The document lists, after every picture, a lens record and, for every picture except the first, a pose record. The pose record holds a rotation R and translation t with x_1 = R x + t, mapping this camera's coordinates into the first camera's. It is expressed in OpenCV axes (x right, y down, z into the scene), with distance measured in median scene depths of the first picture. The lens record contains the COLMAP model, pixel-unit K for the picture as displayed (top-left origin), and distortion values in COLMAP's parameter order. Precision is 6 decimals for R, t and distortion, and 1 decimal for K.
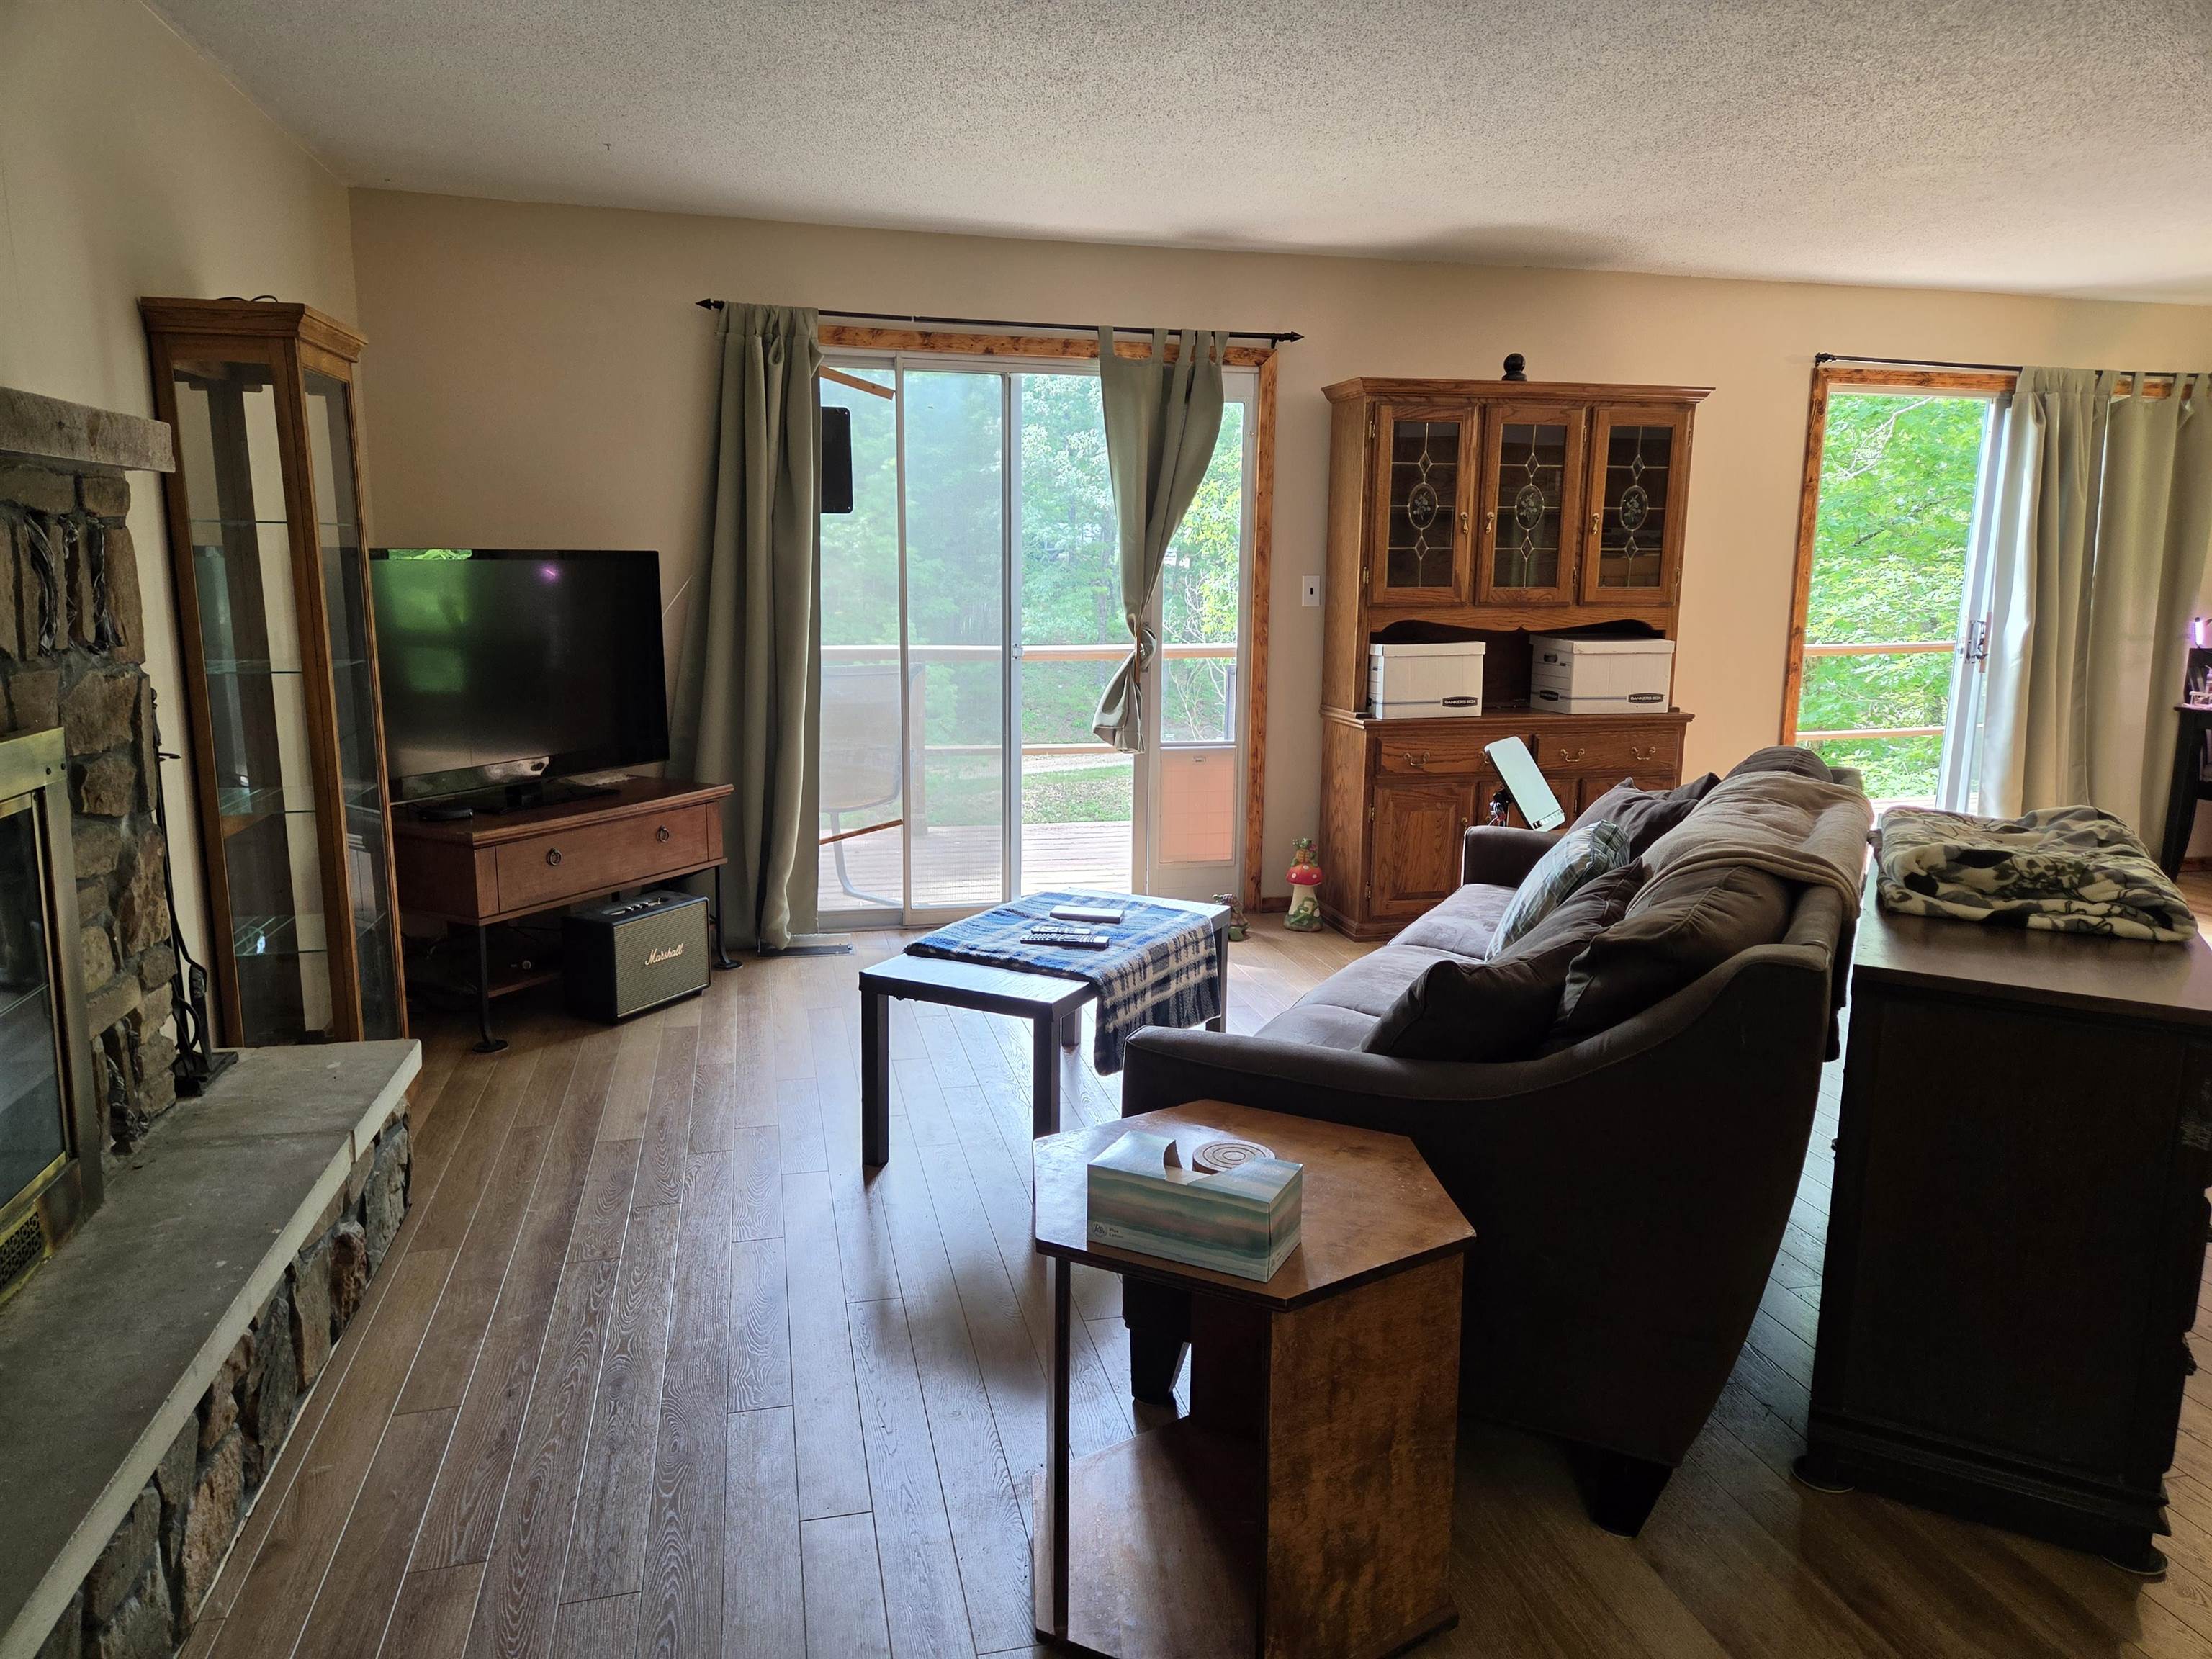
lens RADIAL K [[1473.0, 0, 1118.9], [0, 1473.0, 825.8], [0, 0, 1]] dist [0.070003, -0.056531]
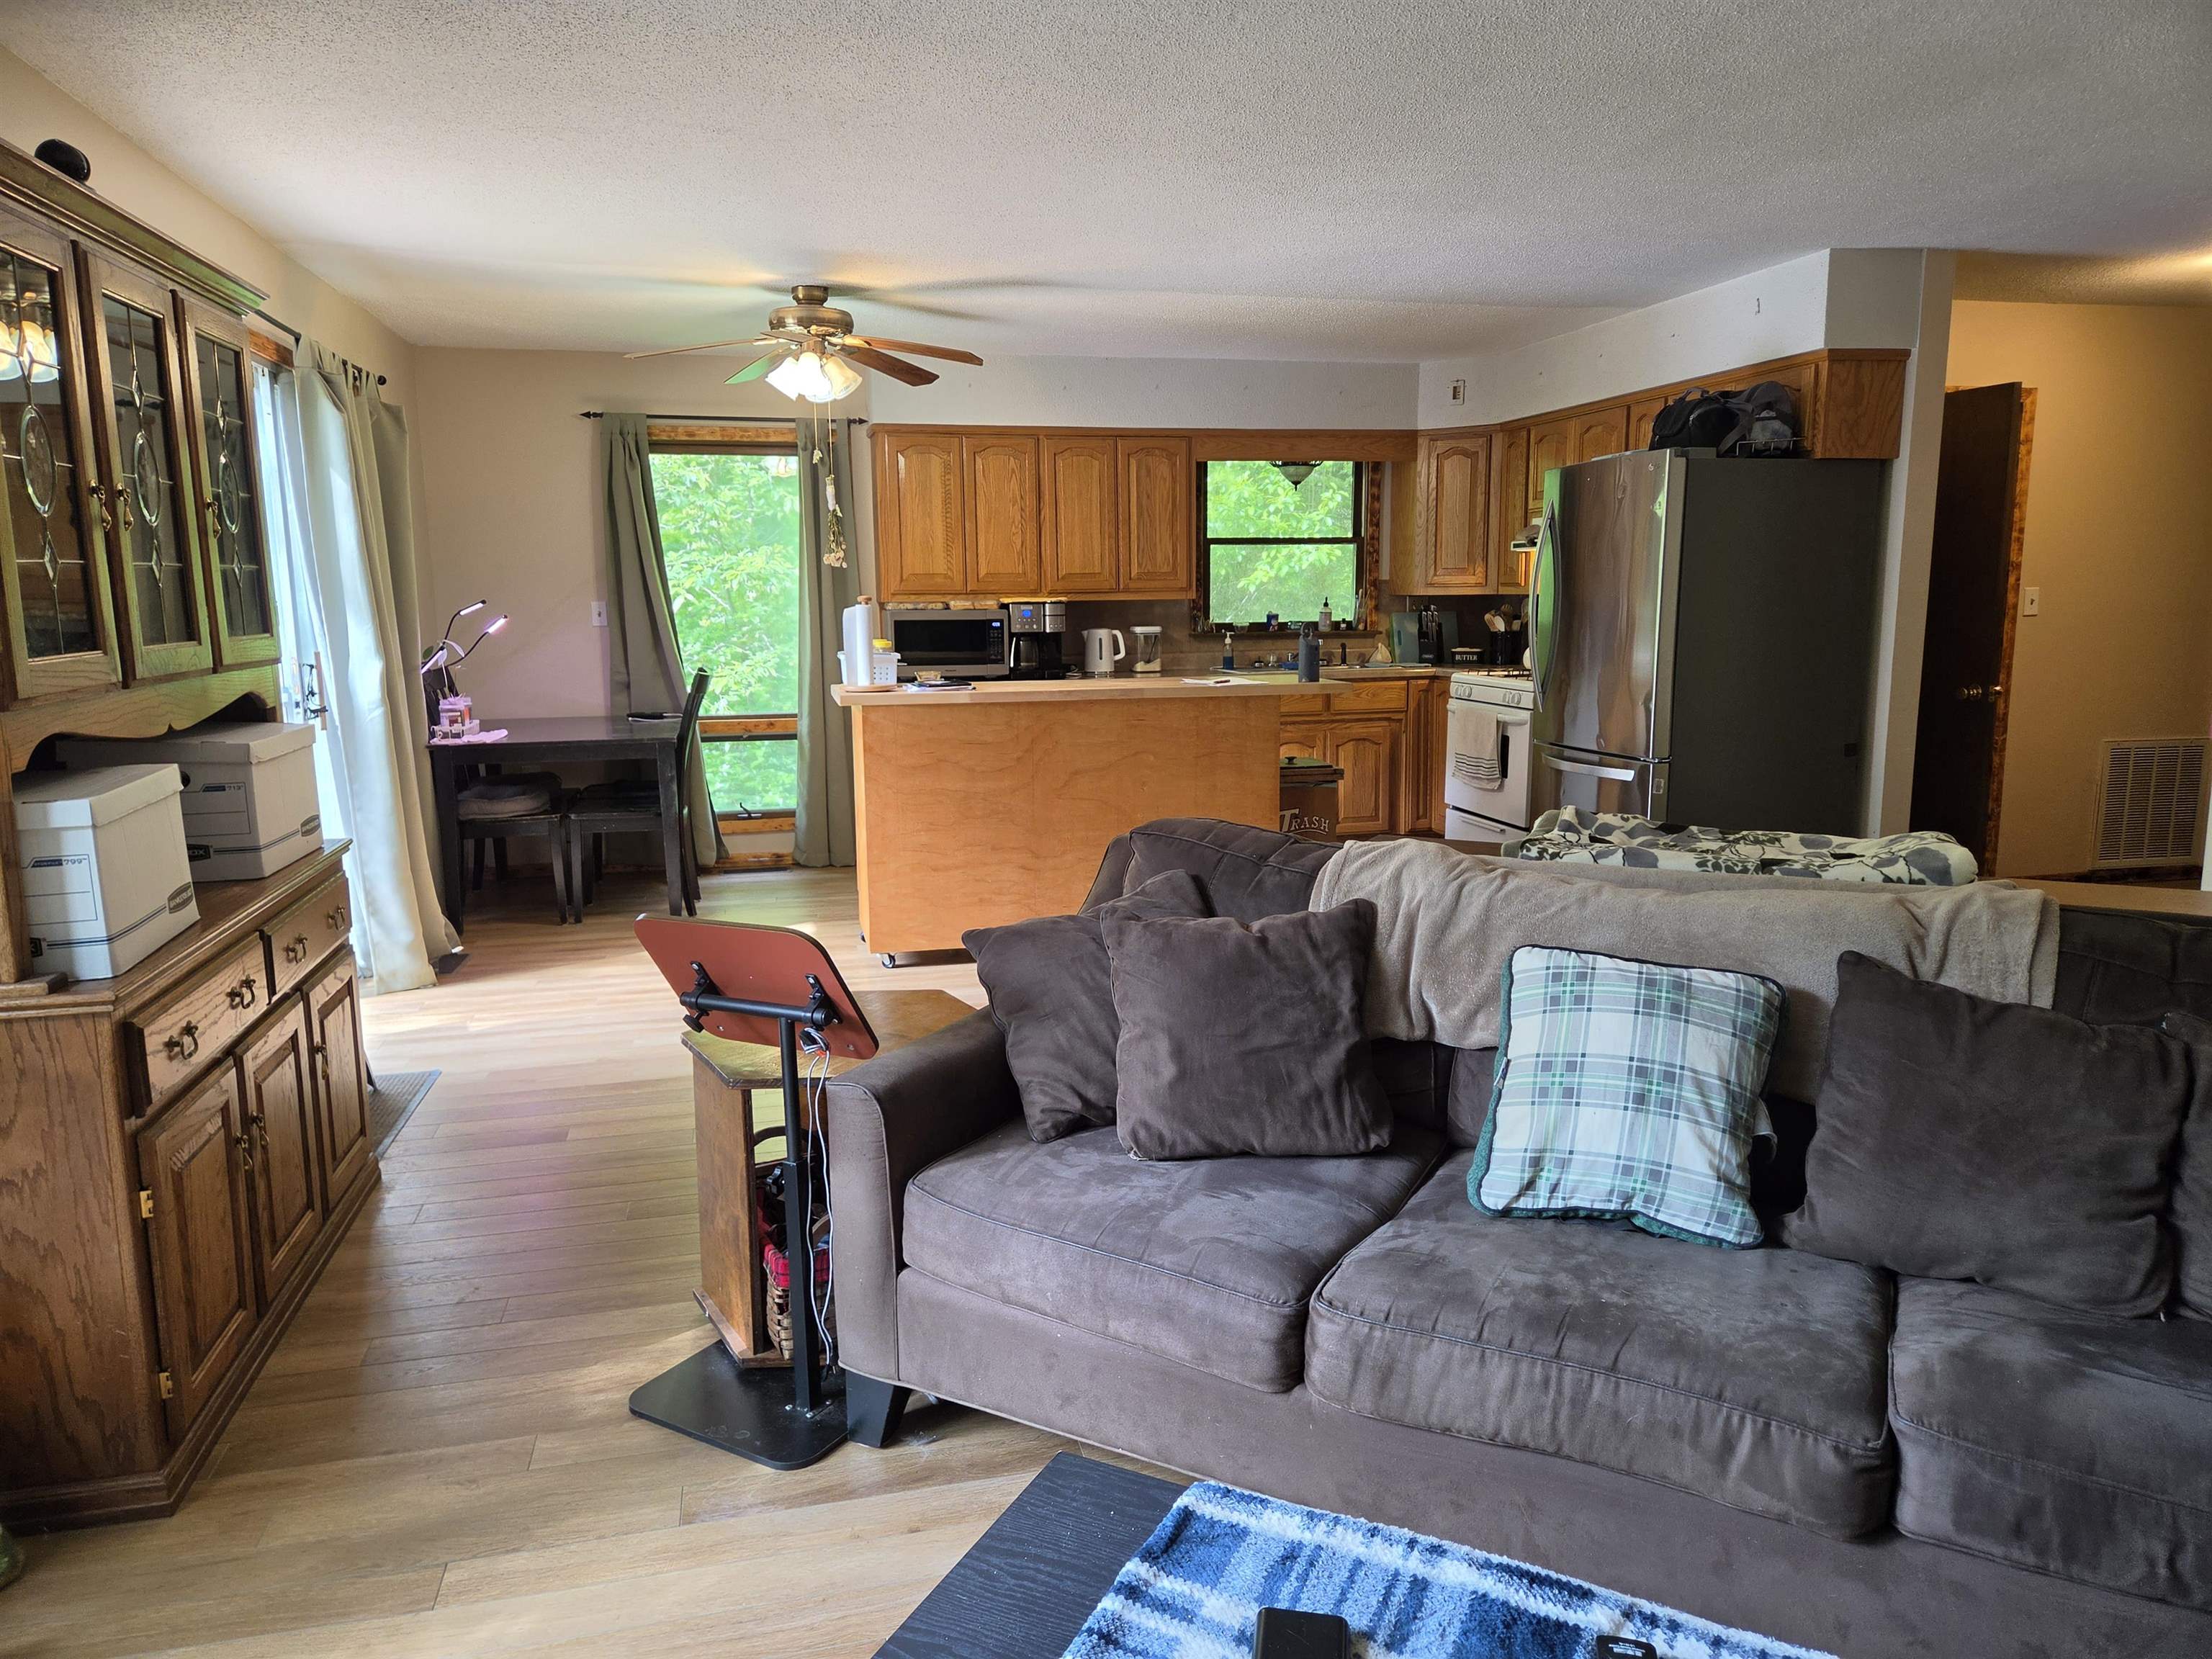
lens RADIAL K [[1473.0, 0, 1106.7], [0, 1473.0, 810.4], [0, 0, 1]] dist [0.070003, -0.056531]
pose [[0.006847, -0.161555, 0.986840, -0.223280], [0.186572, 0.969741, 0.157461, -0.131823], [-0.982417, 0.183038, 0.036782, 0.713546]]
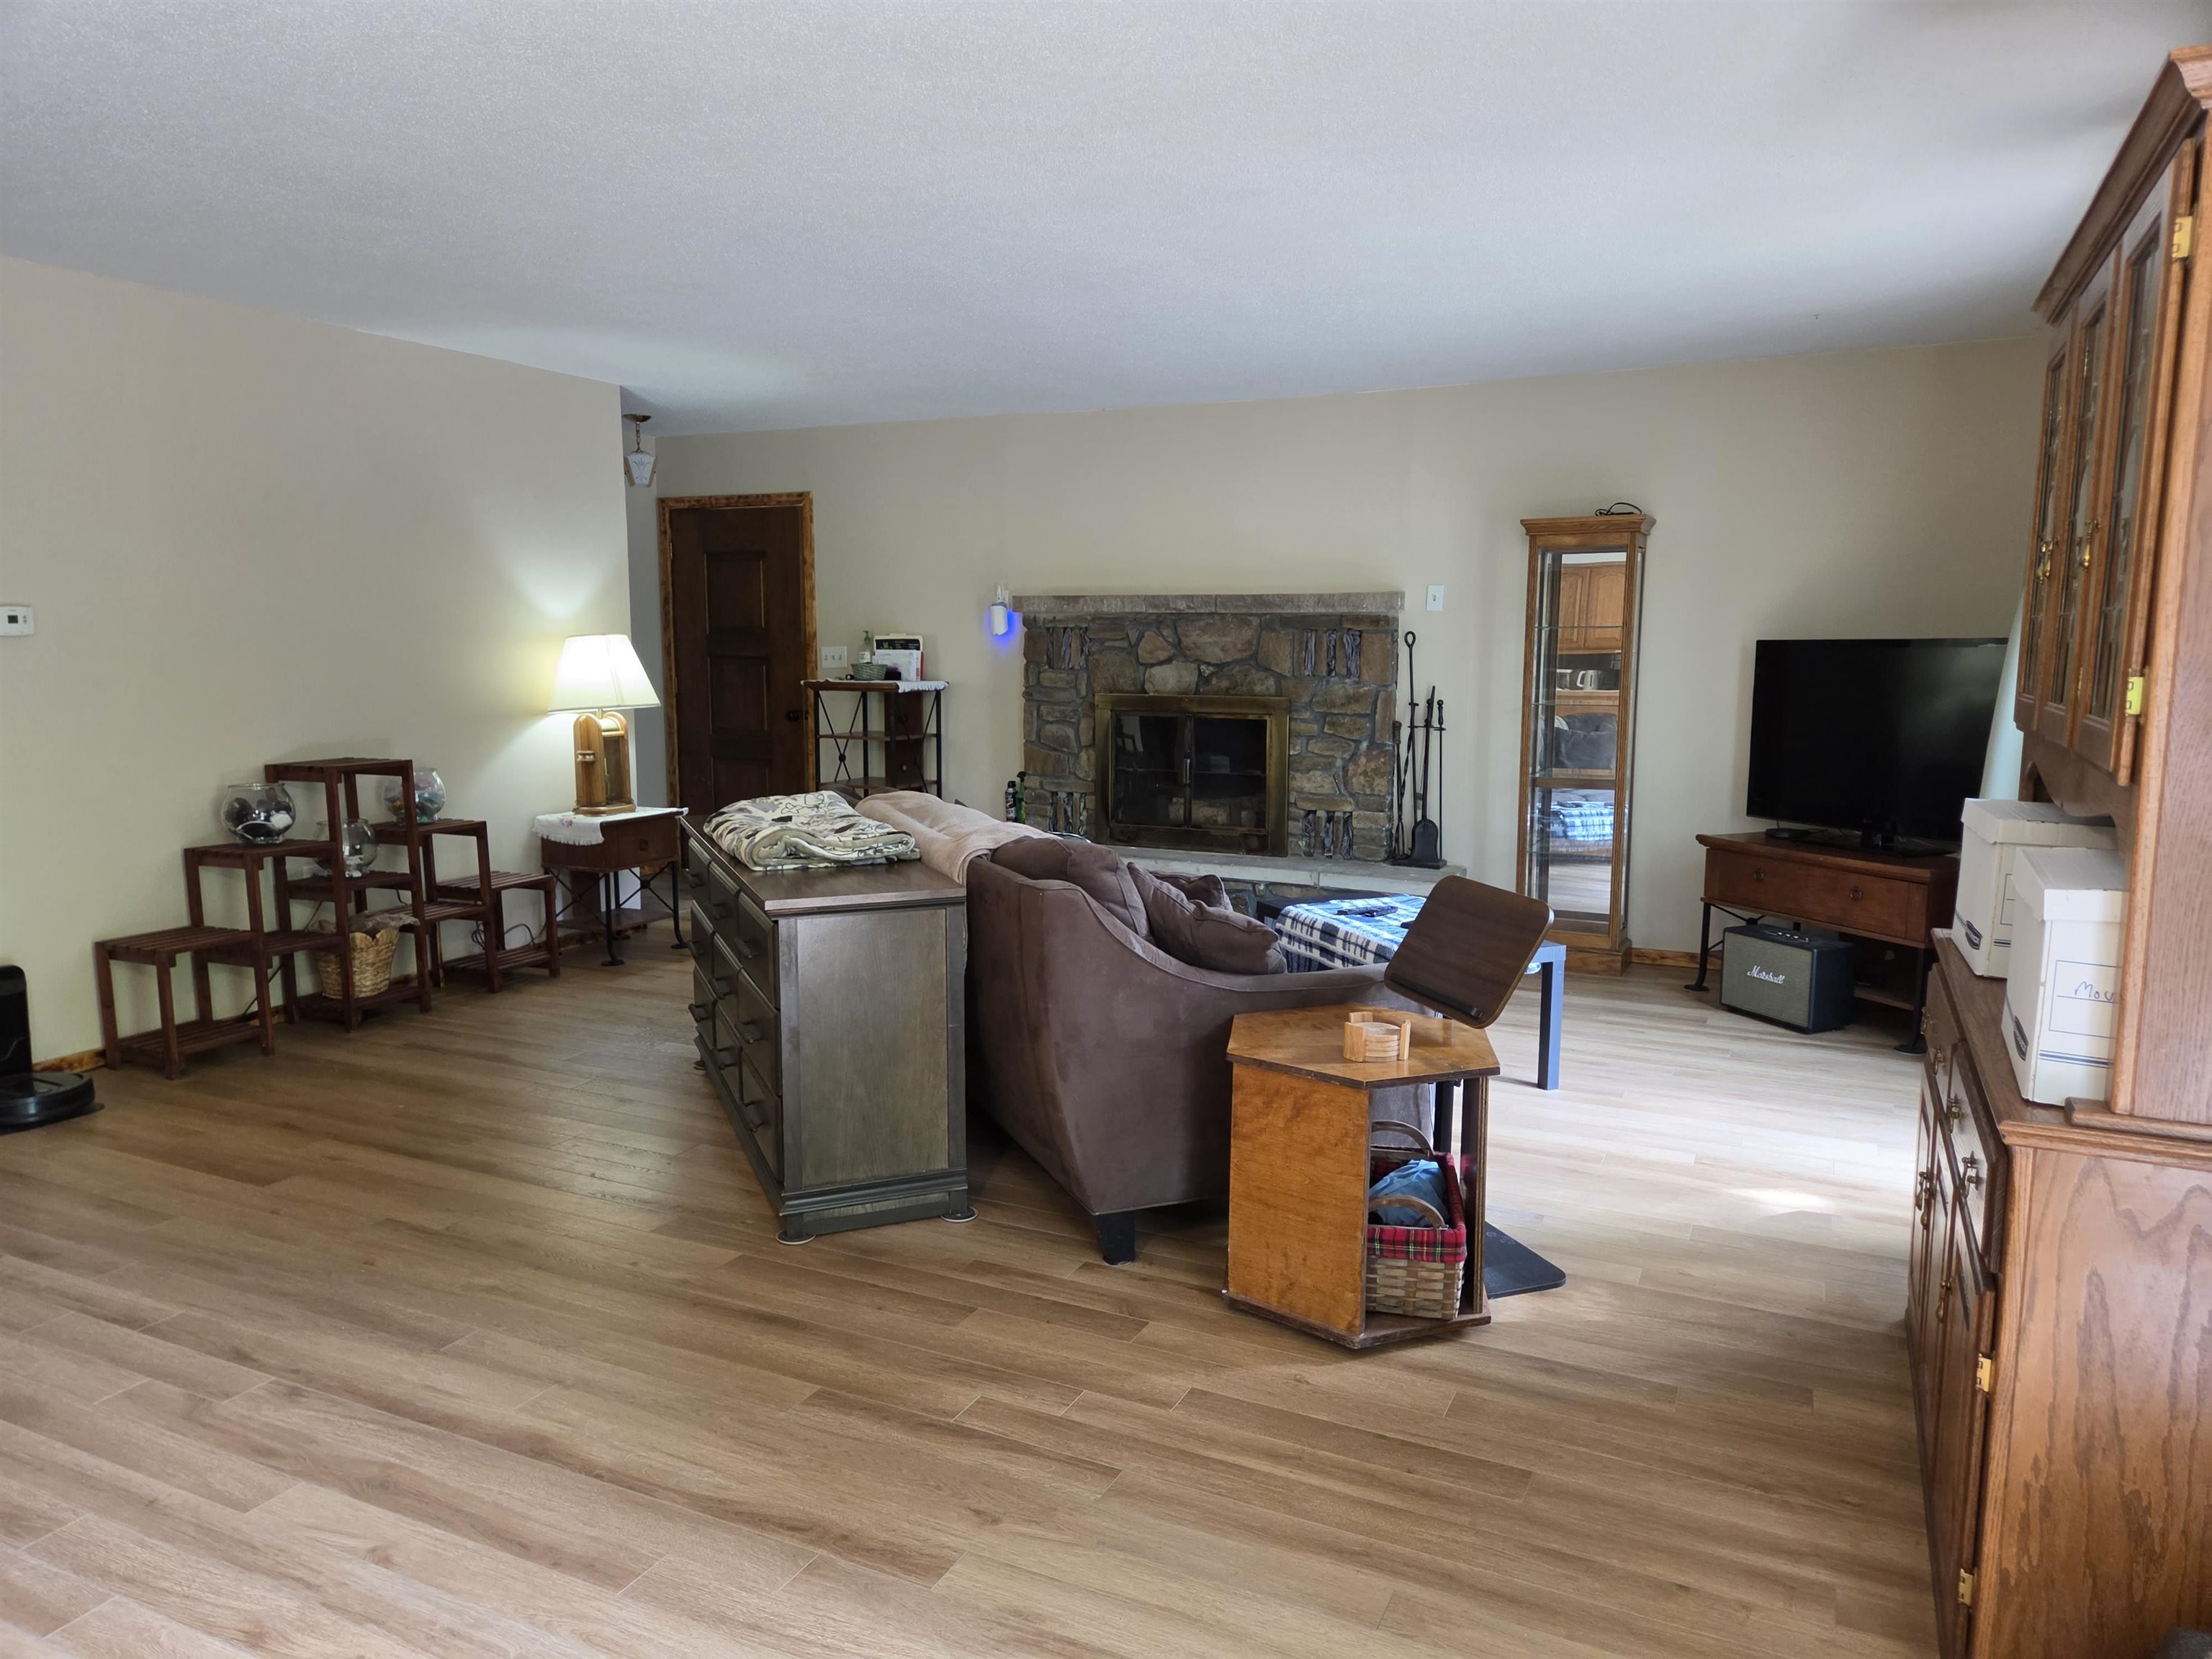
lens RADIAL K [[1473.0, 0, 1084.0], [0, 1473.0, 834.0], [0, 0, 1]] dist [0.070003, -0.056531]
pose [[-0.650570, 0.090245, -0.754066, 0.791448], [-0.144739, 0.959982, 0.239762, -0.193613], [0.745527, 0.265124, -0.611473, 1.093208]]
